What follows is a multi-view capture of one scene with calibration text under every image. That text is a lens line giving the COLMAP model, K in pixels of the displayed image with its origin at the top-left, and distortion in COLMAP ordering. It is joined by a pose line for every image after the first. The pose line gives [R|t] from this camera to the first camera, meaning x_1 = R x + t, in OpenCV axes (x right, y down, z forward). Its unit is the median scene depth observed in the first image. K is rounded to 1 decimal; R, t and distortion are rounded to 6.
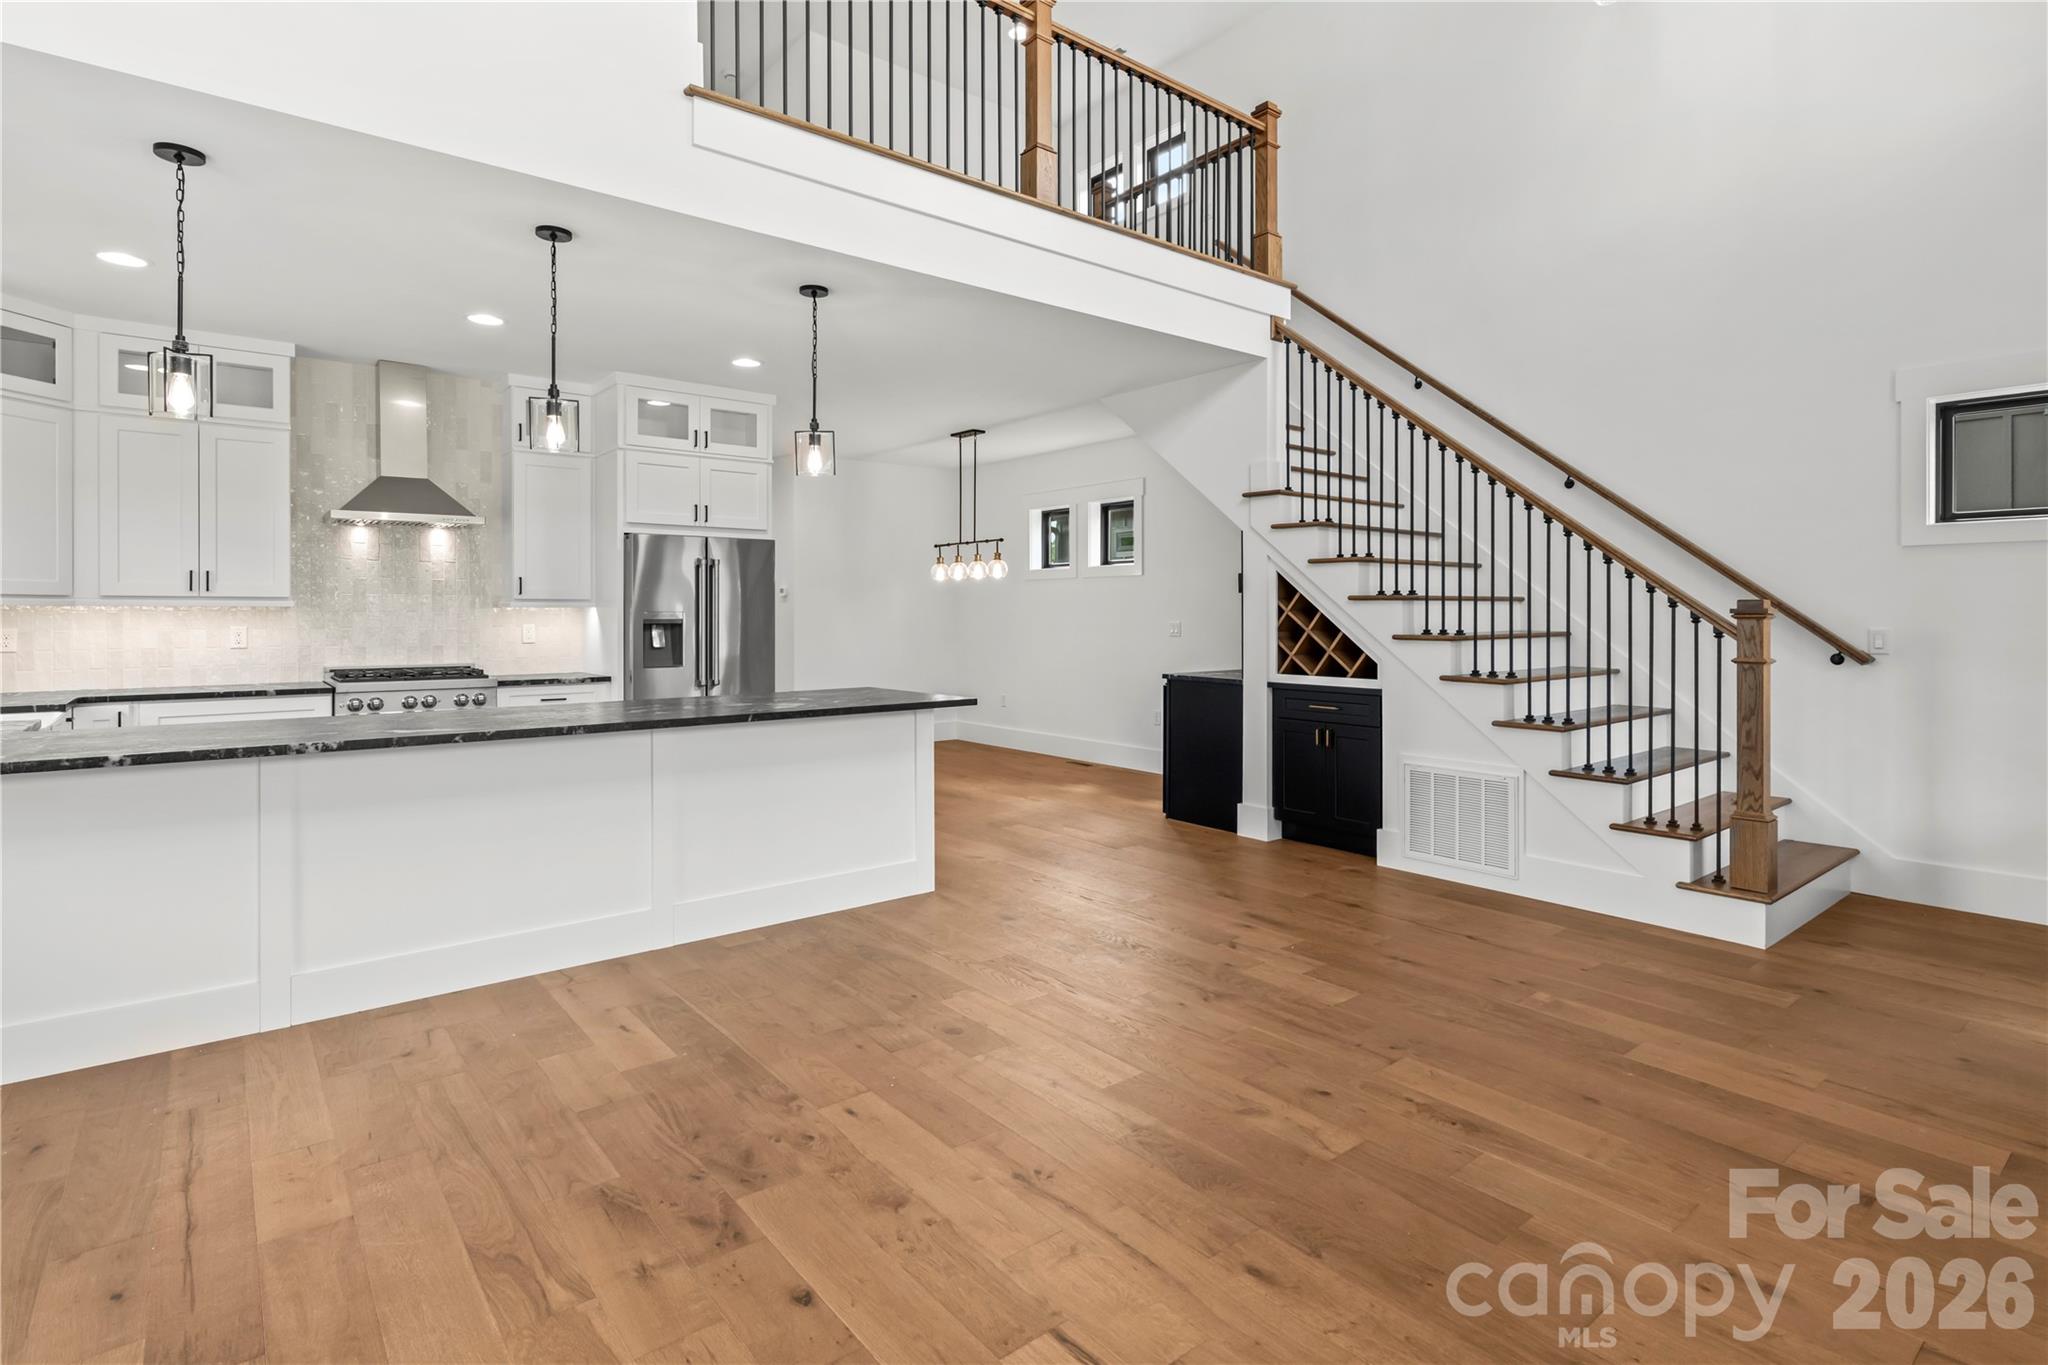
lens RADIAL K [[1016.0, 0, 1030.6], [0, 1016.0, 615.5], [0, 0, 1]] dist [0.001653, 0.000145]
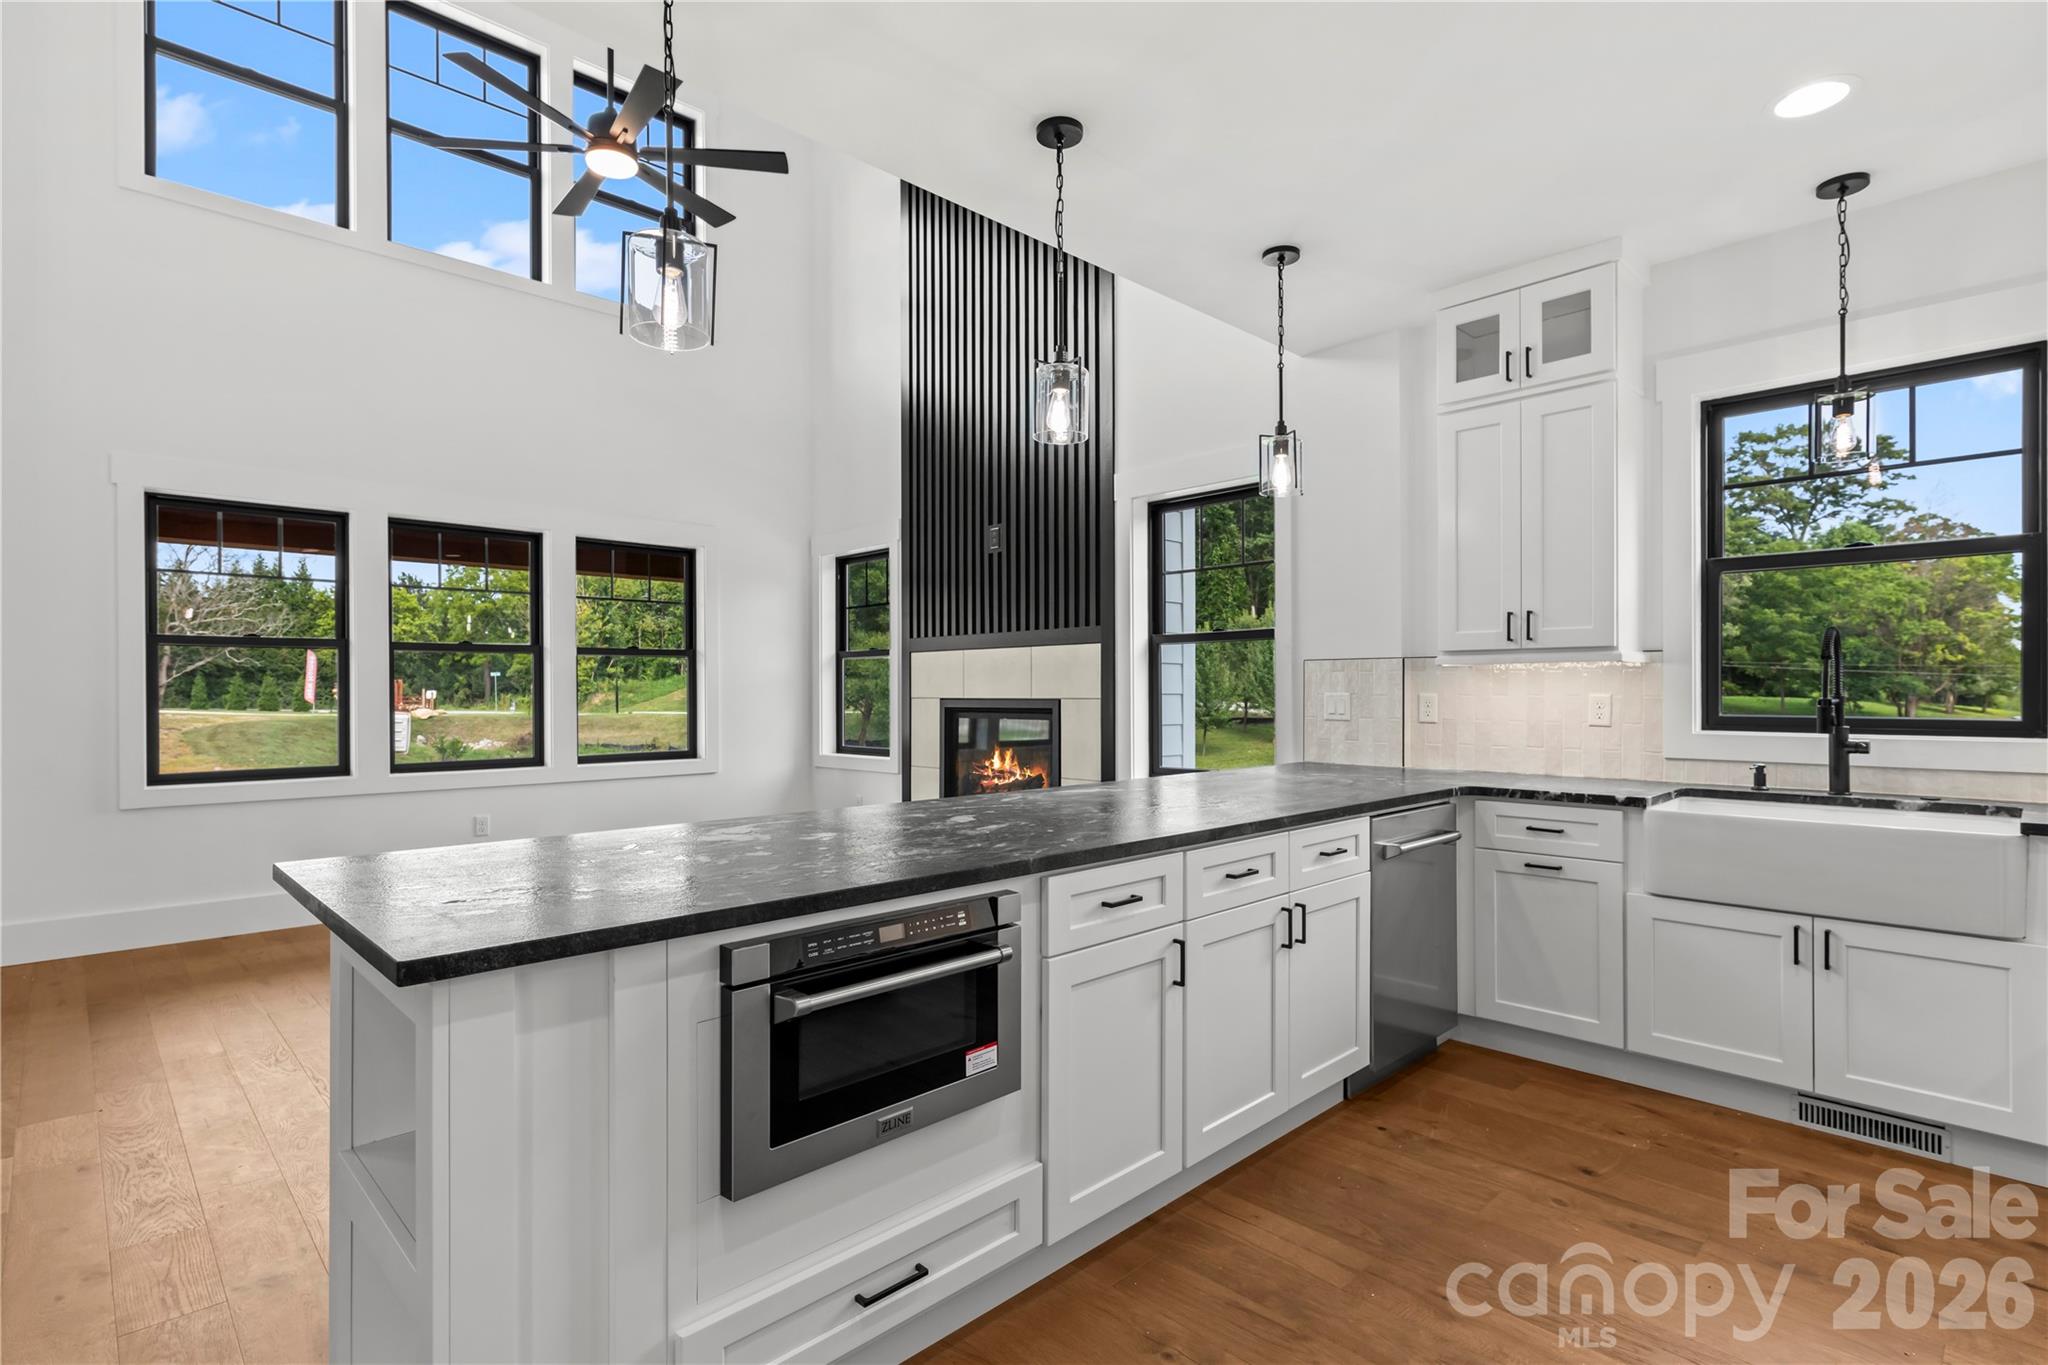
lens RADIAL K [[997.9, 0, 1027.7], [0, 997.9, 693.1], [0, 0, 1]] dist [0.003593, 0.000572]
pose [[-0.995634, 0.003652, -0.093276, -0.269415], [0.003361, 0.999989, 0.003271, 0.008620], [0.093287, 0.002944, -0.995635, 1.197783]]
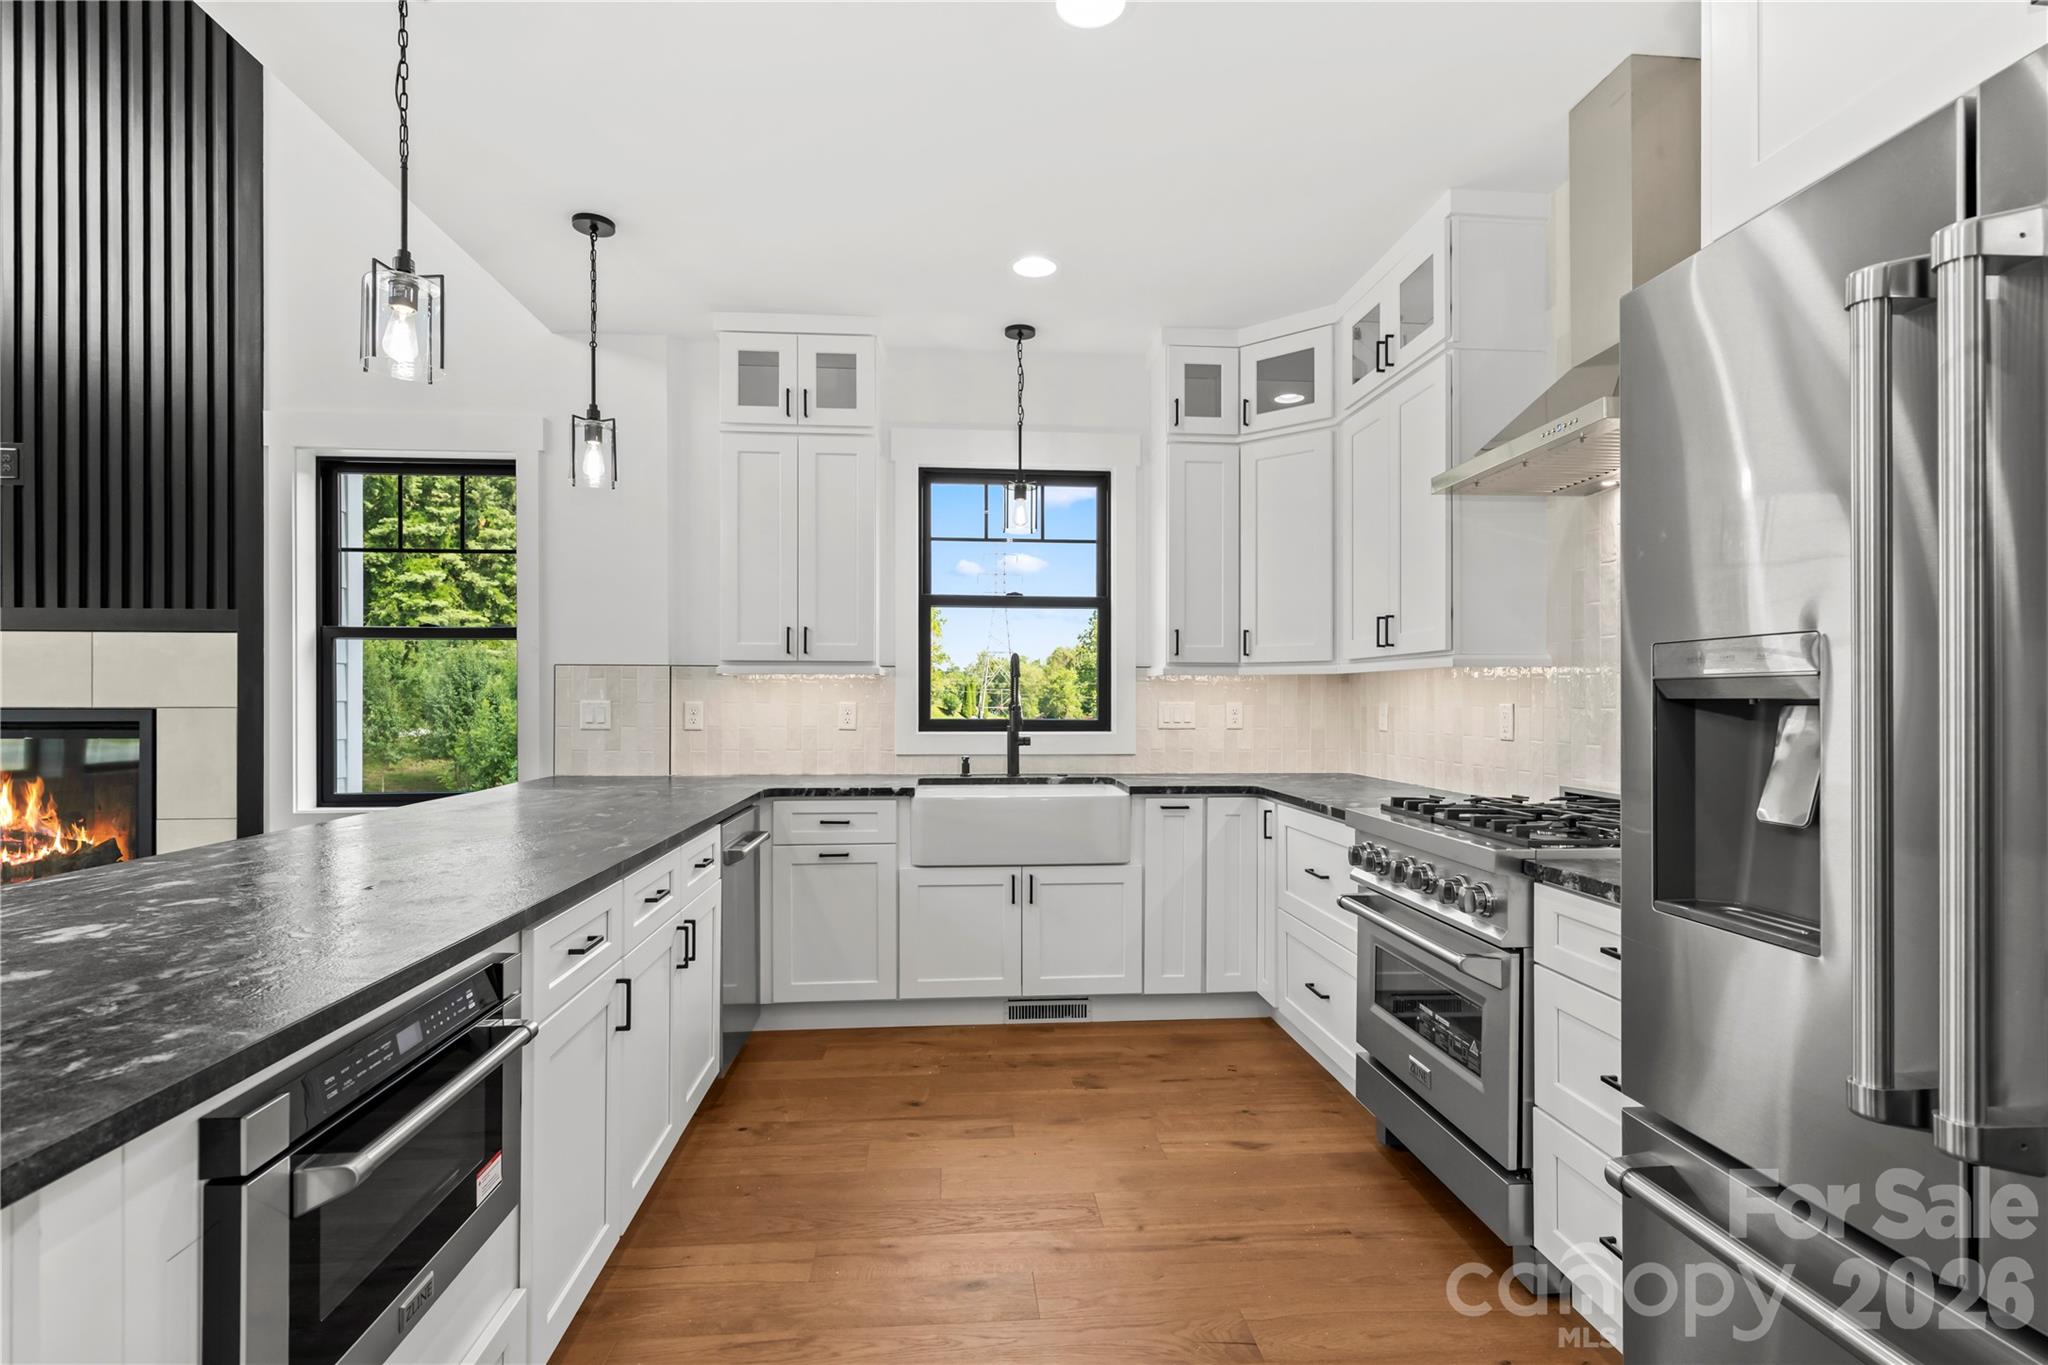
lens RADIAL K [[998.3, 0, 1033.0], [0, 998.3, 700.8], [0, 0, 1]] dist [-0.000097, -0.000398]
pose [[-0.559276, 0.001230, -0.828981, -0.149709], [-0.002161, 0.999993, 0.002942, 0.009039], [0.828979, 0.003437, -0.559269, 1.120561]]
